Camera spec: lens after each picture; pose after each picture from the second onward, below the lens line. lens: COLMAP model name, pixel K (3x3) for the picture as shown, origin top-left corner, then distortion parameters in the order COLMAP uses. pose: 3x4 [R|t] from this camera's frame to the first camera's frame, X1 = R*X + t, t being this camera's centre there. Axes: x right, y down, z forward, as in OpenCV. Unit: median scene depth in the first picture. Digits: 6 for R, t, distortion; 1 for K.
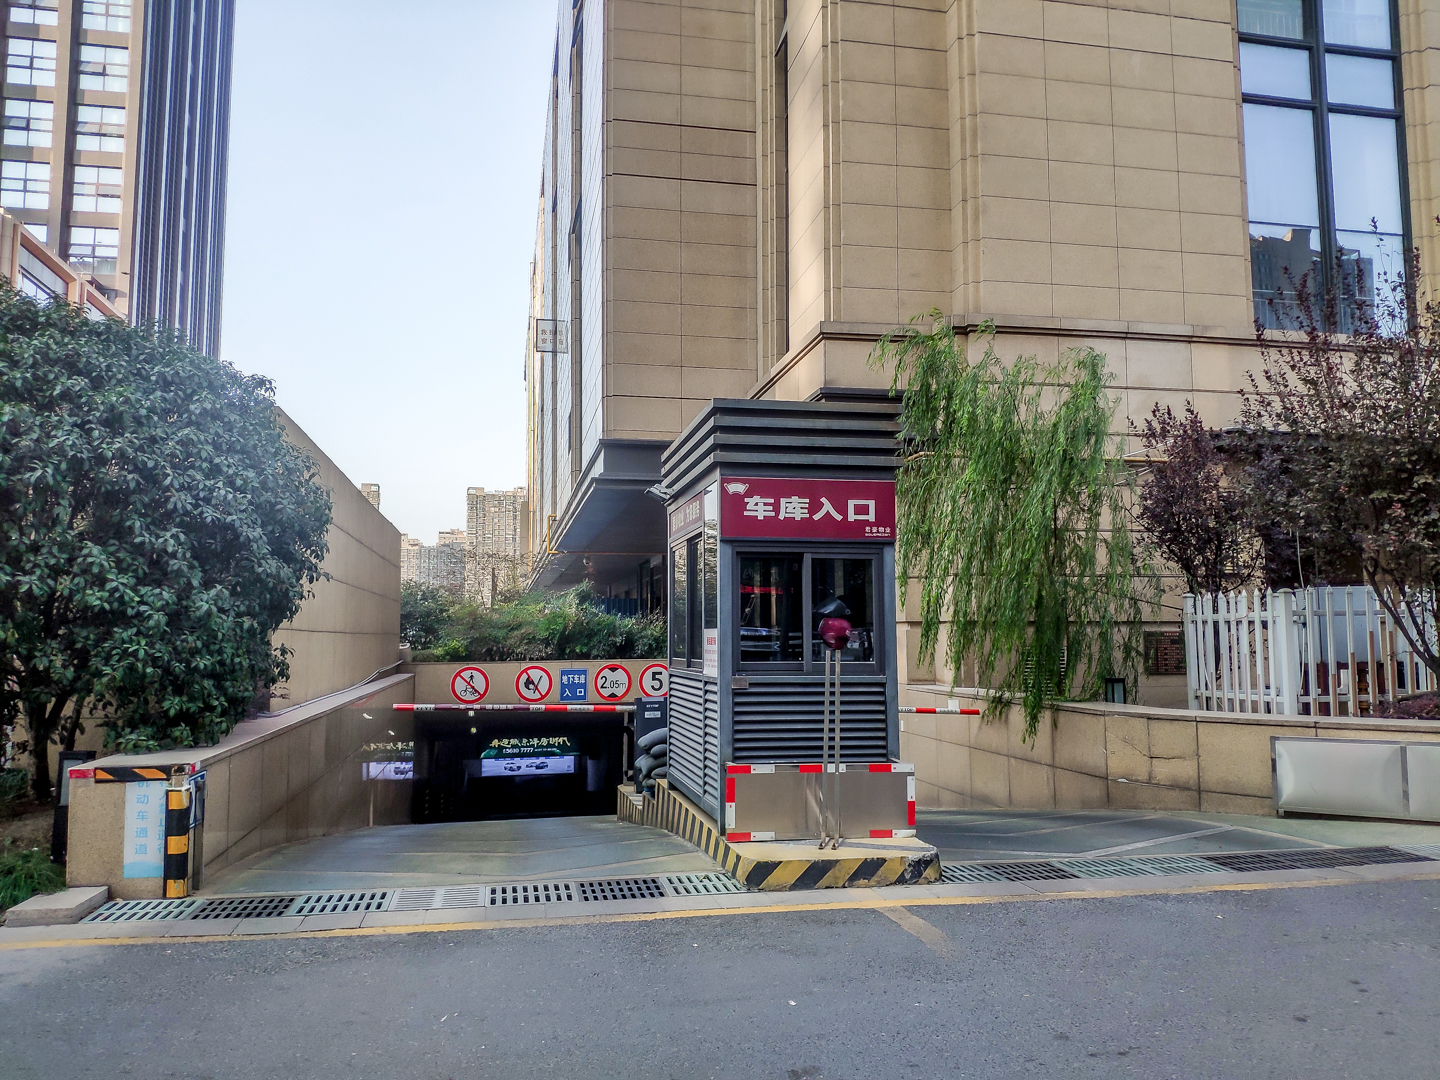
lens RADIAL K [[1113.9, 0, 720.0], [0, 1113.9, 540.0], [0, 0, 1]] dist [-0.069562, 0.049290]
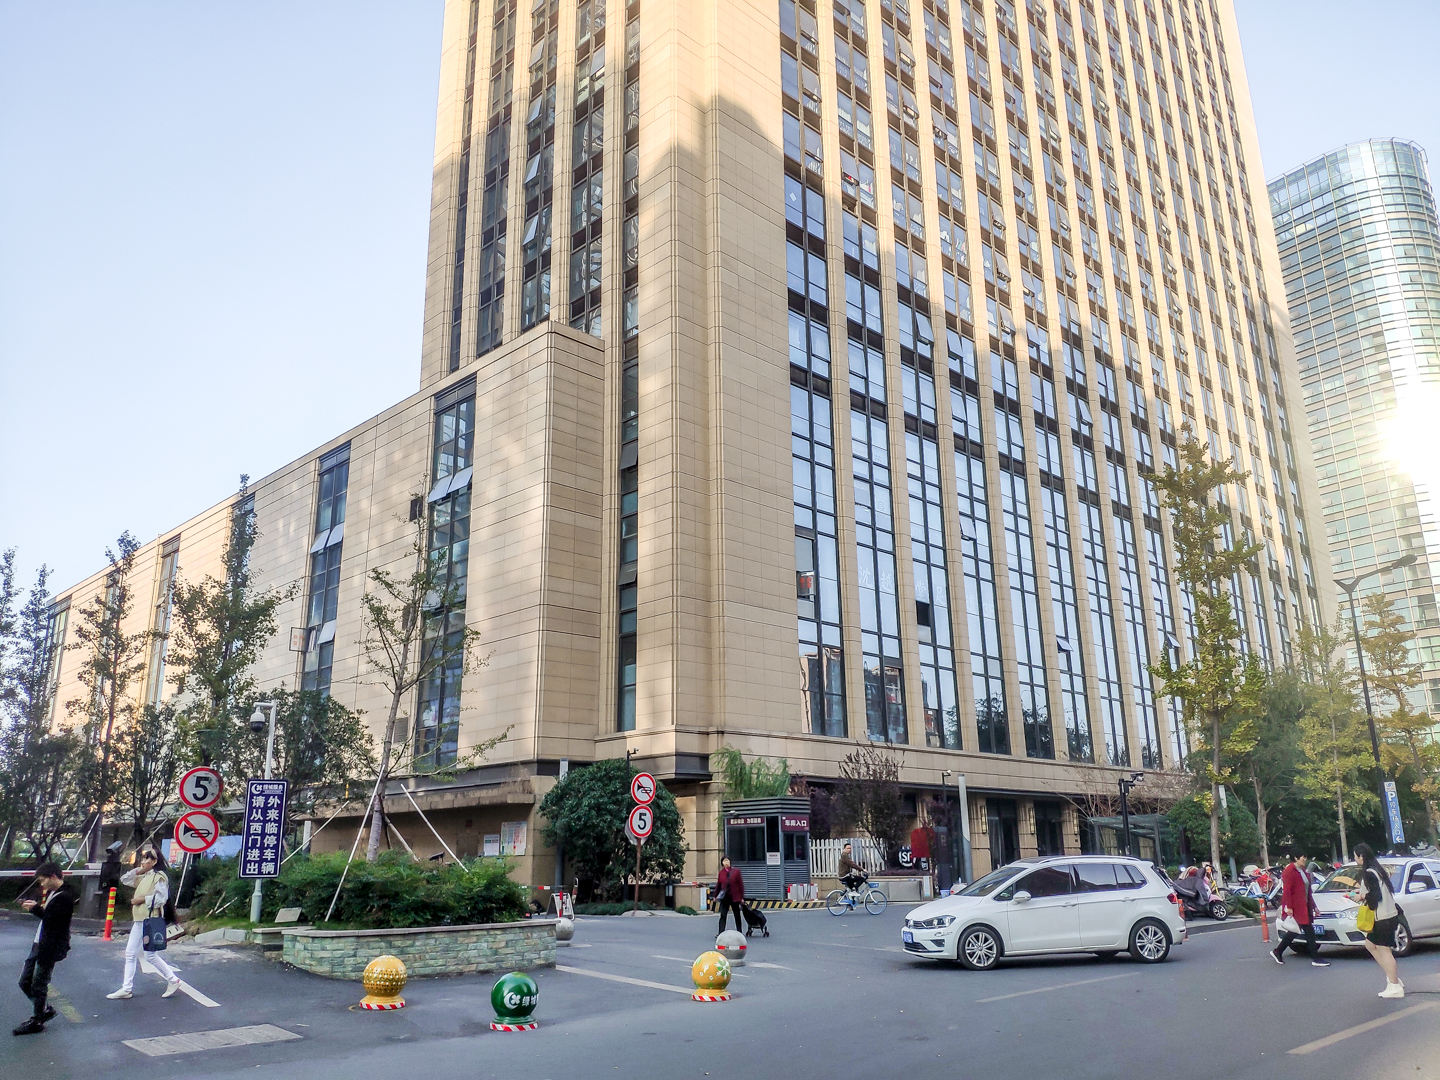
lens RADIAL K [[1095.8, 0, 720.0], [0, 1095.8, 540.0], [0, 0, 1]] dist [0.185778, -0.258821]
pose [[0.831265, 0.143670, 0.536990, -1.242036], [-0.043808, 0.979950, -0.194368, -0.119389], [-0.554148, 0.138047, 0.820891, -1.222449]]
